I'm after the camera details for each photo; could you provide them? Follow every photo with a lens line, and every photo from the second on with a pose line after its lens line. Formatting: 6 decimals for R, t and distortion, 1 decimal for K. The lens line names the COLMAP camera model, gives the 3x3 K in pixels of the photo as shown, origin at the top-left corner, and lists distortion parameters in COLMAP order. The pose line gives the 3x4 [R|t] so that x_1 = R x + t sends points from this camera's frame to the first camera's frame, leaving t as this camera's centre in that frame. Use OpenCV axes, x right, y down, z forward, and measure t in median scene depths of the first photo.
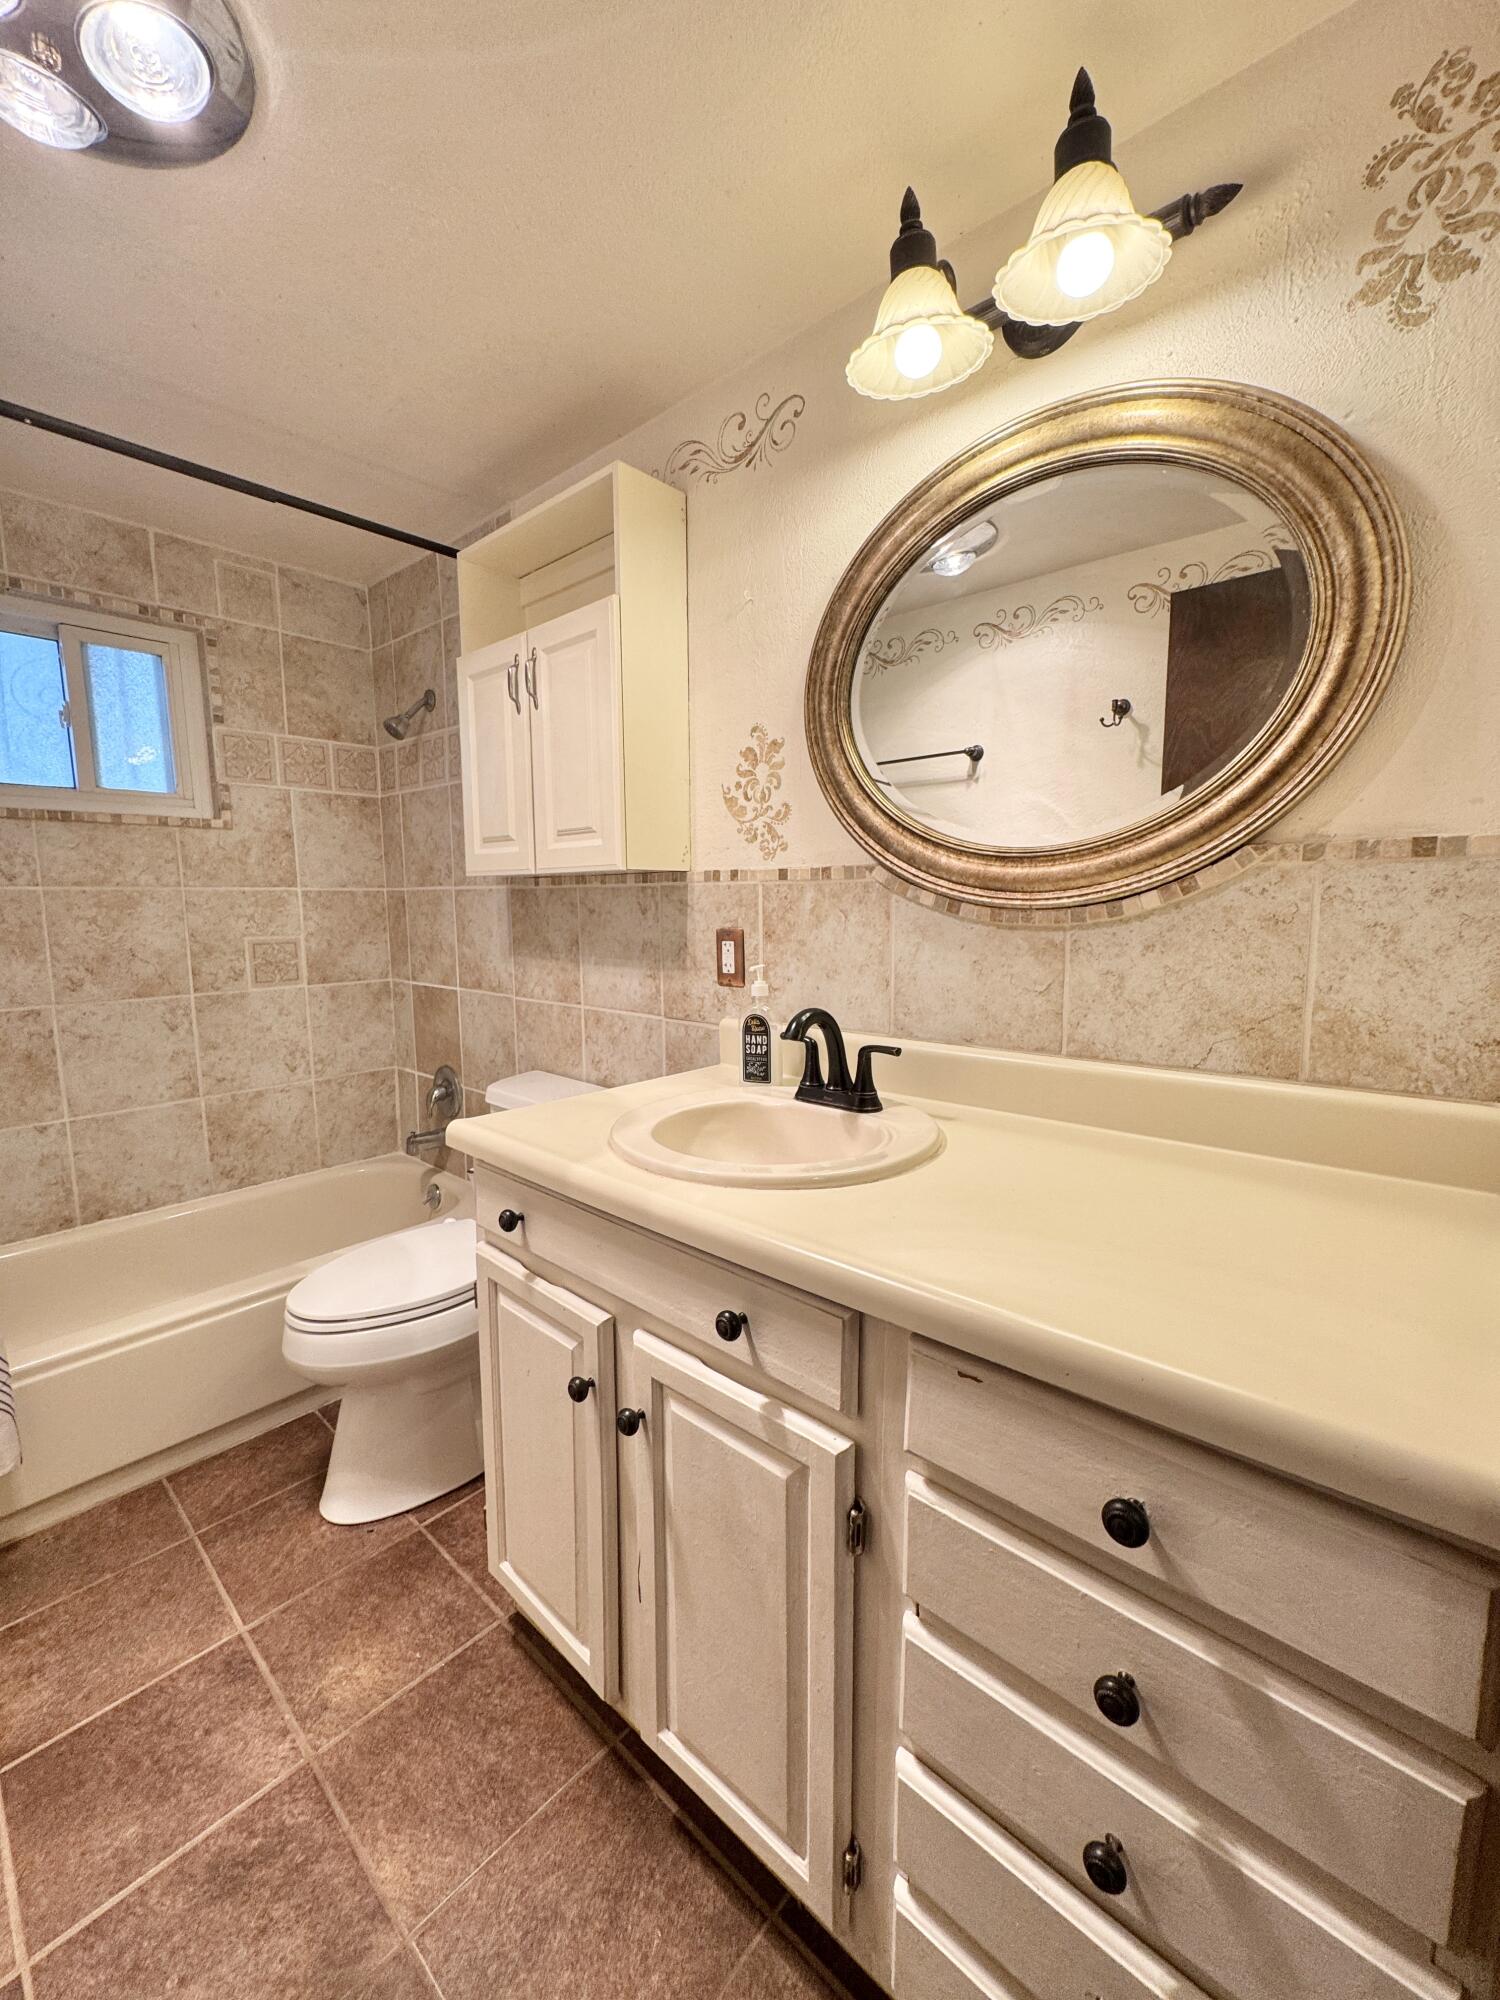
lens RADIAL K [[805.3, 0, 755.5], [0, 805.3, 1000.4], [0, 0, 1]] dist [-0.002714, -0.000047]
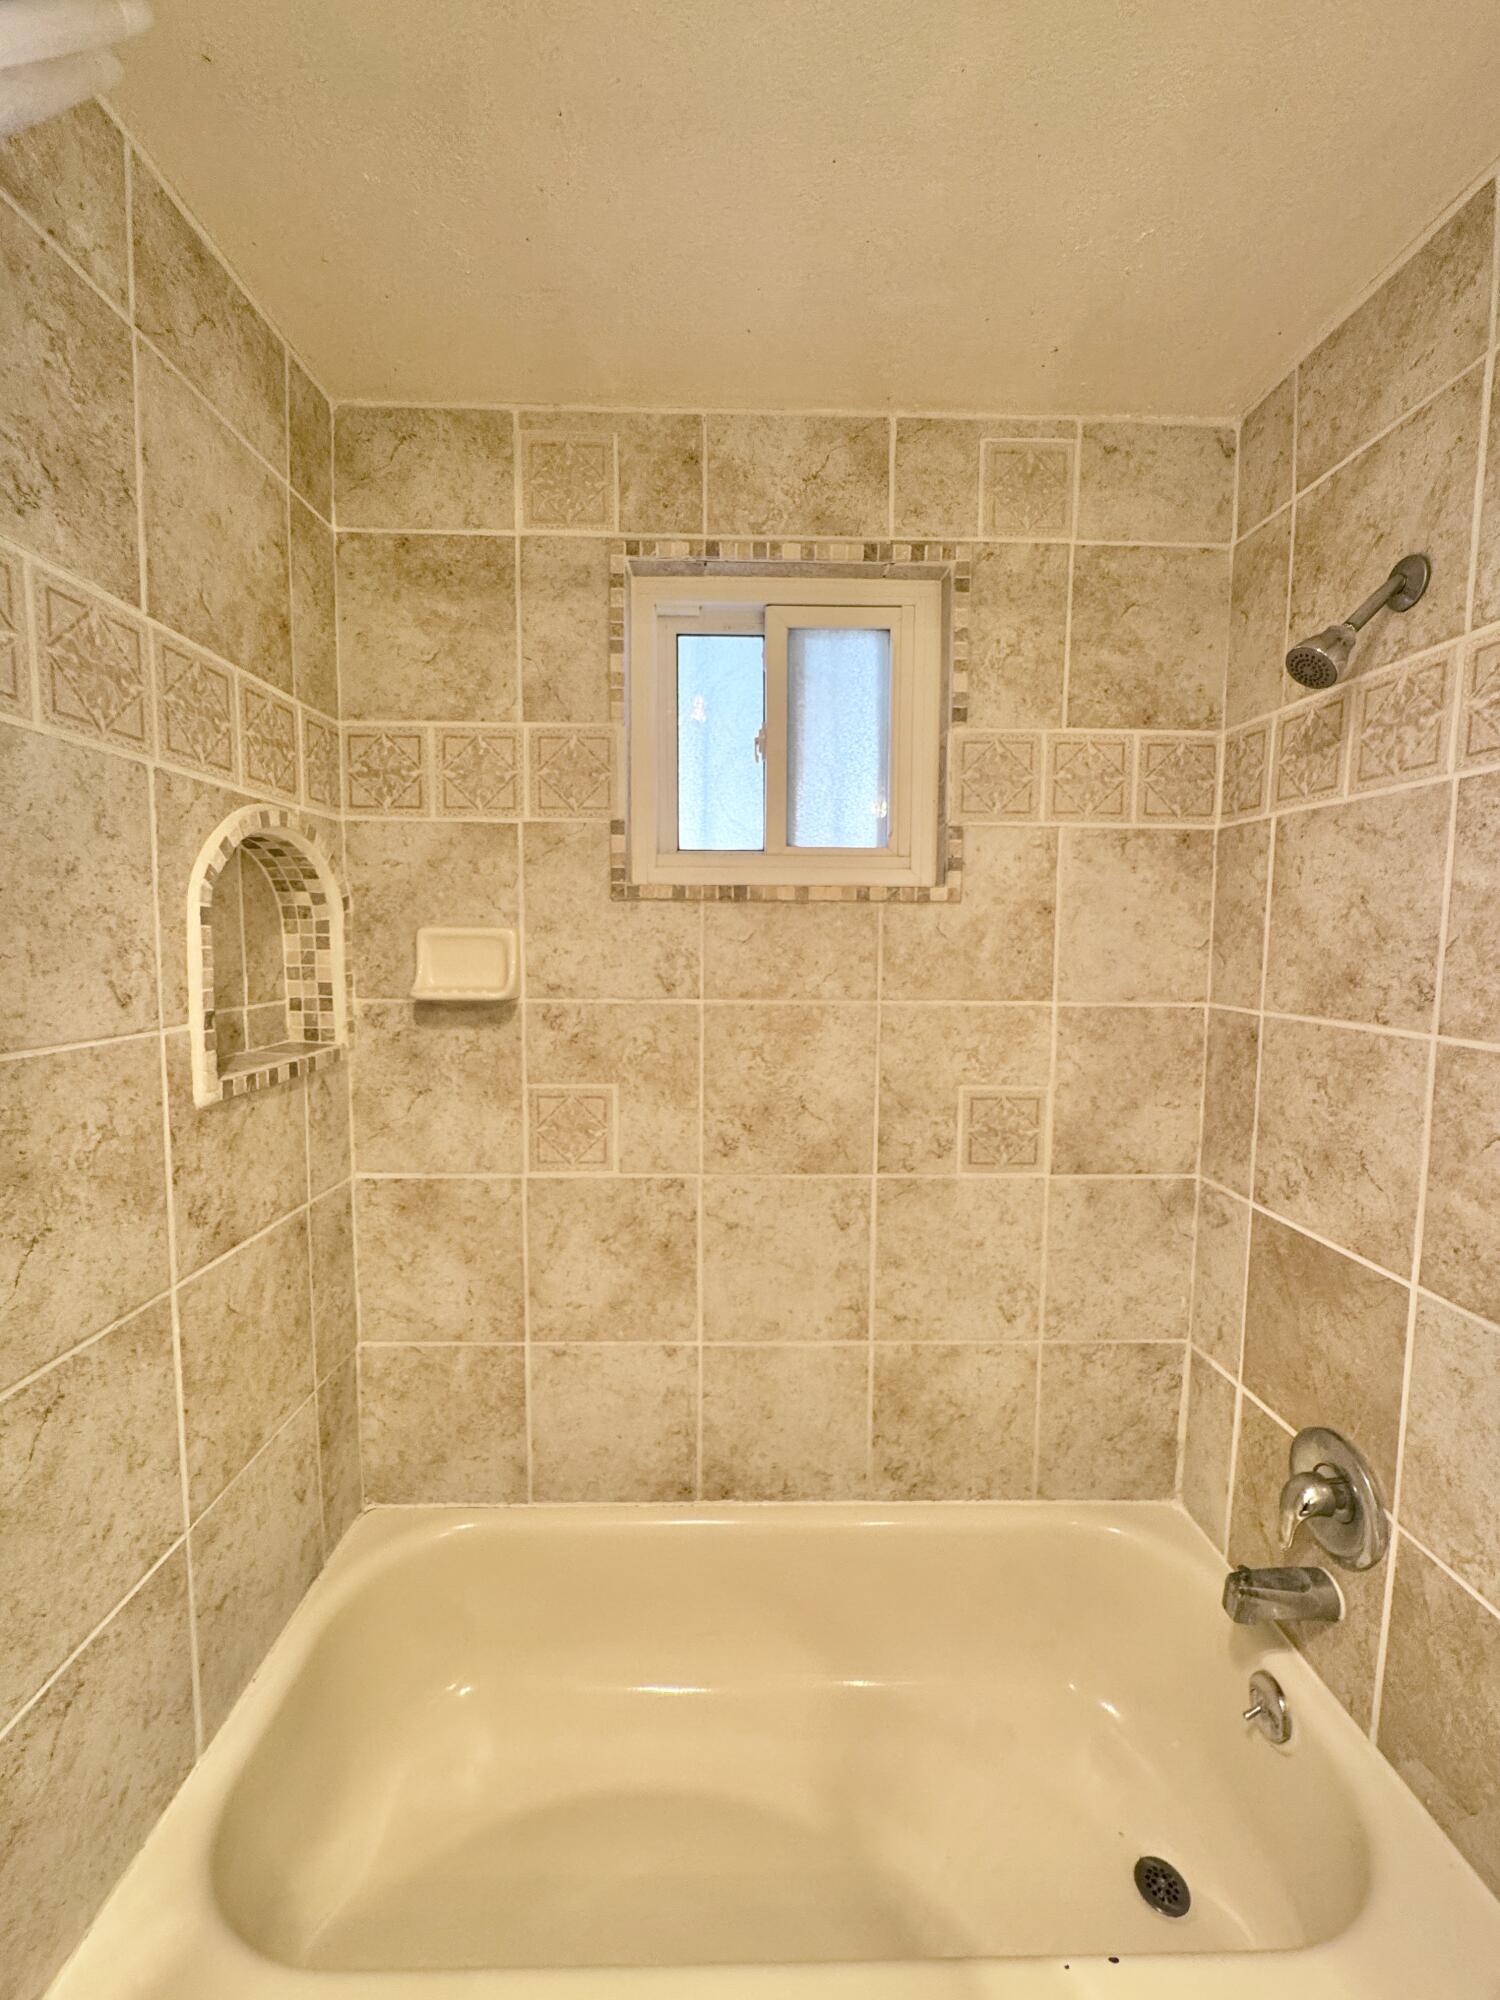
lens RADIAL K [[805.3, 0, 750.7], [0, 805.3, 1003.0], [0, 0, 1]] dist [-0.002714, -0.000047]
pose [[0.683081, 0.072061, -0.726779, -0.328832], [-0.103244, 0.994655, 0.001585, -0.126714], [0.723008, 0.073953, 0.686869, 0.500356]]
